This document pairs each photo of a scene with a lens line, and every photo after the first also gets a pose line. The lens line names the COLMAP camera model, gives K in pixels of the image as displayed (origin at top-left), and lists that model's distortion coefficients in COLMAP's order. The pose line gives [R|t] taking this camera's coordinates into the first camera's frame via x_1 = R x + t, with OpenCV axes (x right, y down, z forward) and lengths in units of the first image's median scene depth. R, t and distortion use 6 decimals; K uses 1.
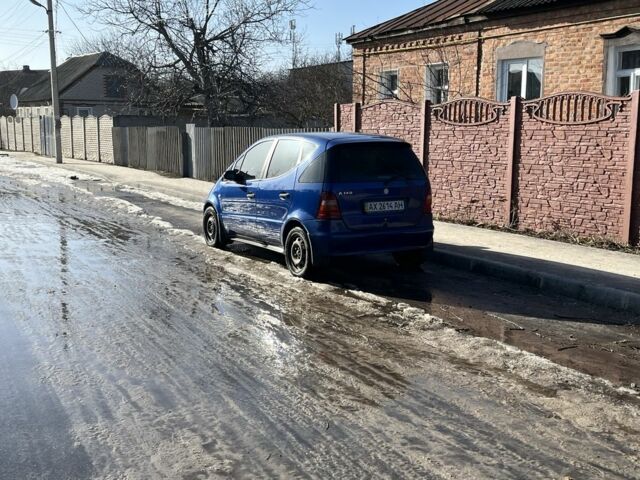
lens RADIAL K [[743.0, 0, 320.0], [0, 743.0, 240.0], [0, 0, 1]] dist [-0.003050, 0.004700]
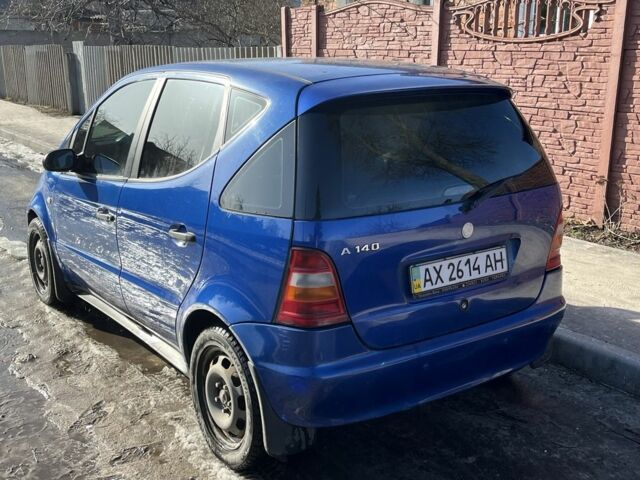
lens RADIAL K [[743.0, 0, 320.0], [0, 743.0, 240.0], [0, 0, 1]] dist [-0.003050, 0.004700]
pose [[0.996043, -0.025076, 0.085266, -0.007546], [0.015895, 0.994164, 0.106702, -0.063780], [-0.087444, -0.104924, 0.990628, 0.416691]]
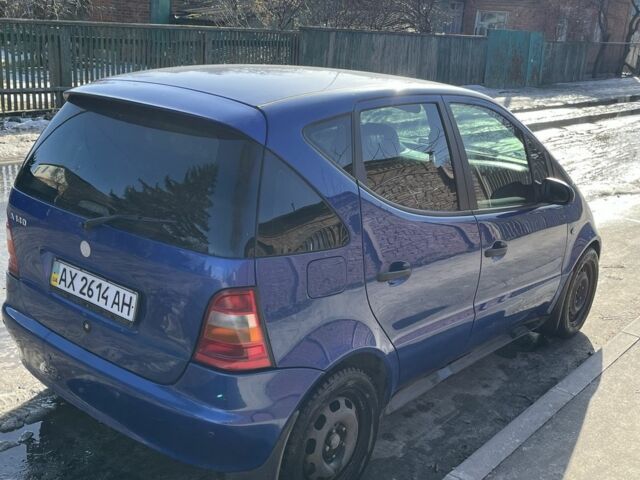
lens RADIAL K [[743.0, 0, 320.0], [0, 743.0, 240.0], [0, 0, 1]] dist [-0.003050, 0.004700]
pose [[0.387113, 0.289687, -0.875343, 0.270769], [-0.207599, 0.952370, 0.223369, -0.106445], [0.898357, 0.095251, 0.428814, 0.606217]]
